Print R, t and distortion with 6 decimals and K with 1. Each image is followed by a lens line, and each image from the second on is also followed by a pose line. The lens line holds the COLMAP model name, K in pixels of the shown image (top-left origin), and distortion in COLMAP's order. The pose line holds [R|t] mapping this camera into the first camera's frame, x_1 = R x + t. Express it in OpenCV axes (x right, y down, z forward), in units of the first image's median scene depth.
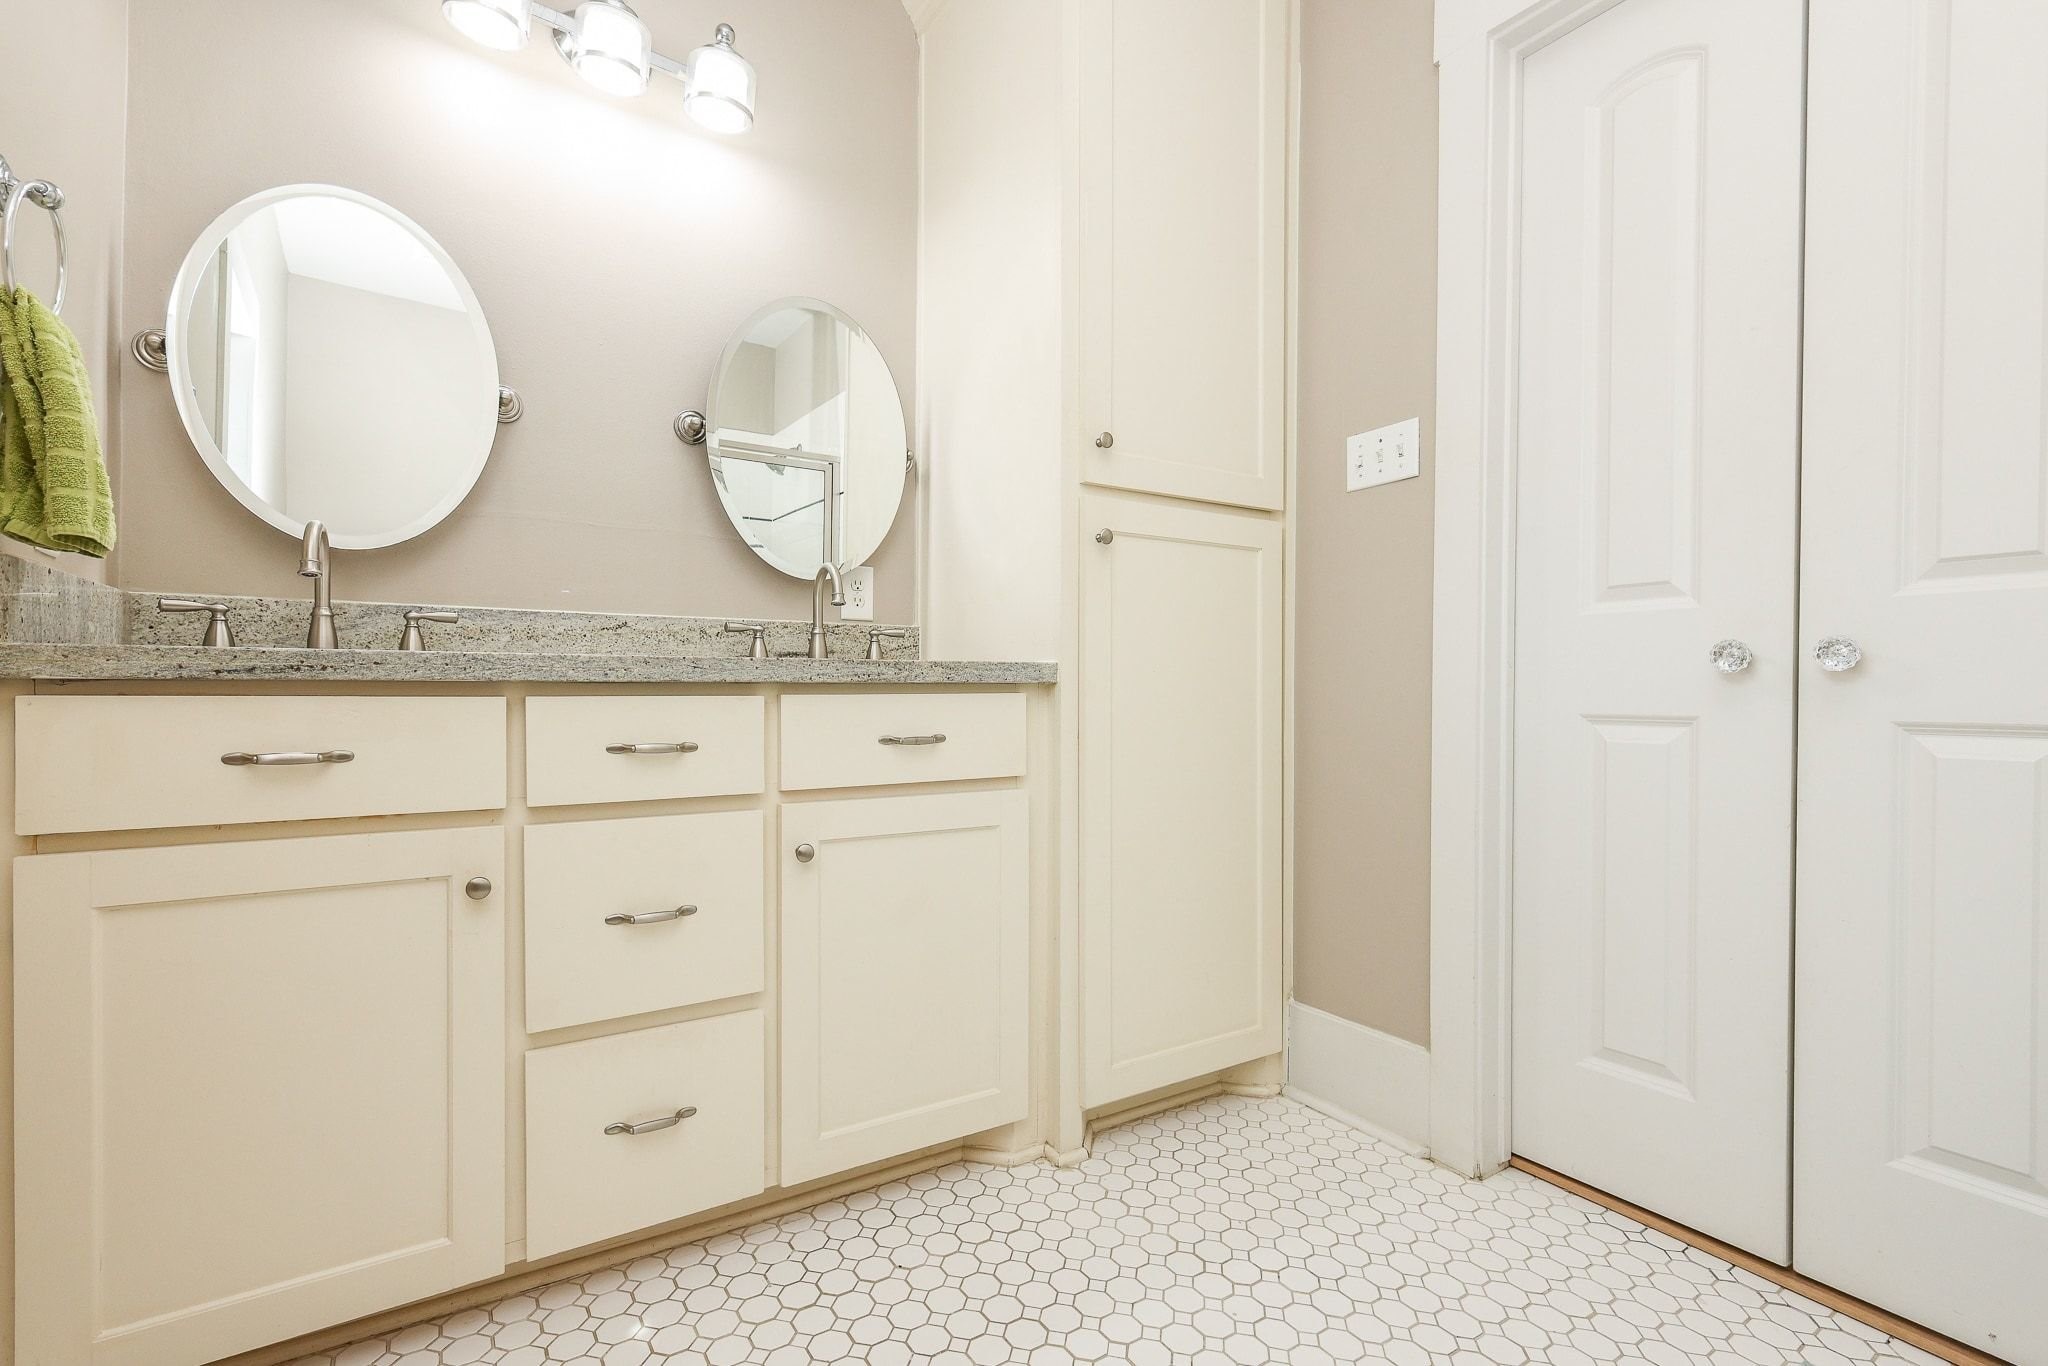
lens RADIAL K [[917.4, 0, 1014.3], [0, 917.4, 680.8], [0, 0, 1]] dist [0.000251, 0.000051]
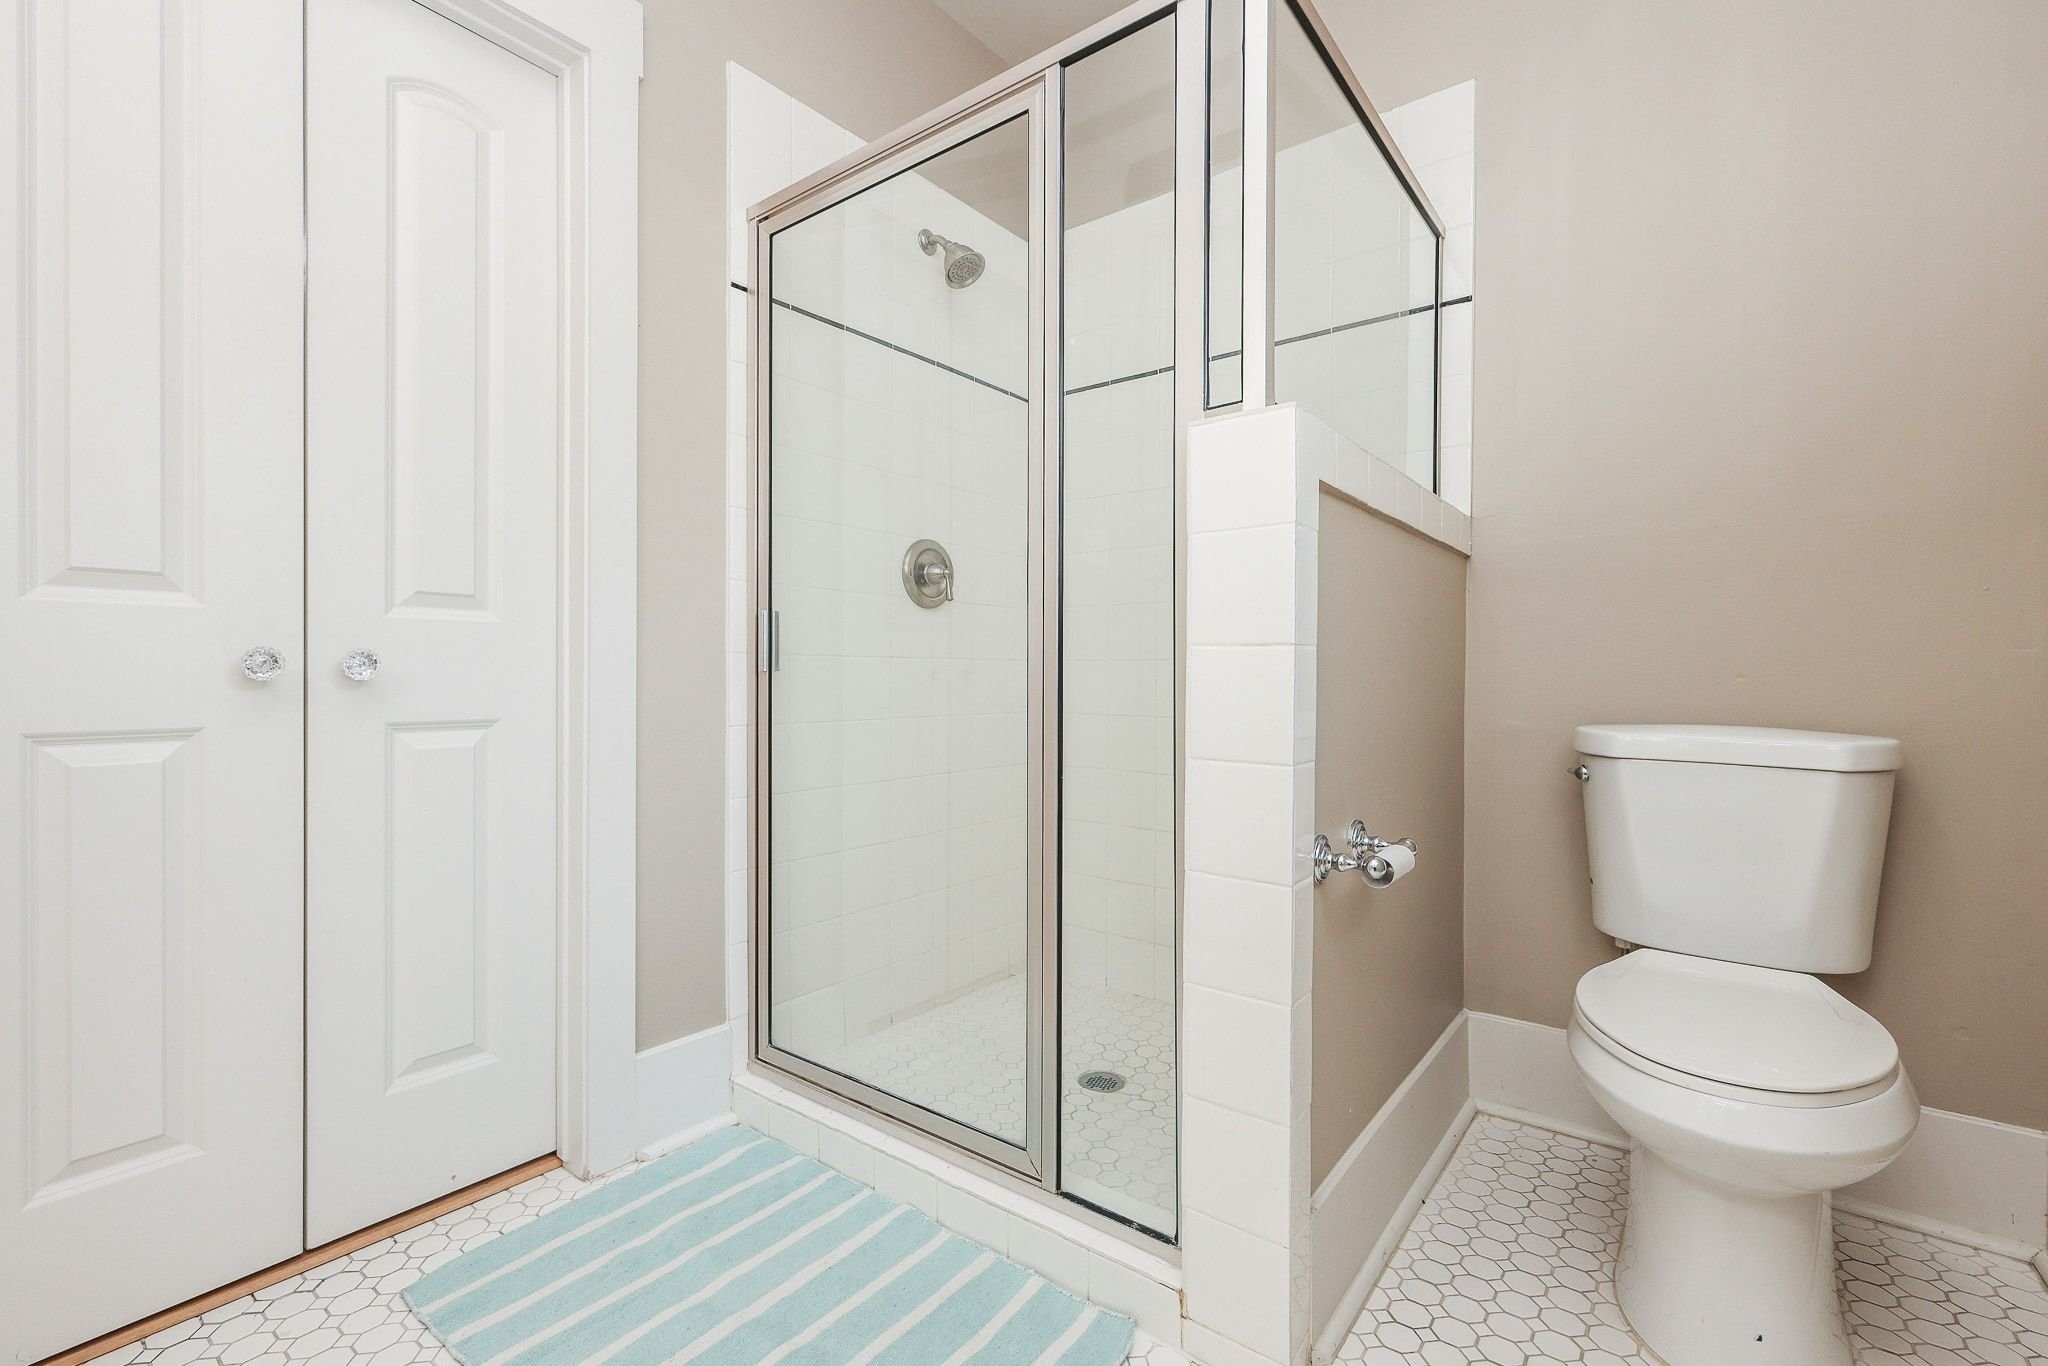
lens RADIAL K [[884.7, 0, 1016.2], [0, 884.7, 682.7], [0, 0, 1]] dist [-0.003736, -0.000296]
pose [[-0.326434, 0.007556, 0.945190, -0.336674], [0.001056, 0.999970, -0.007629, 0.001856], [-0.945219, -0.001492, -0.326433, 0.512152]]
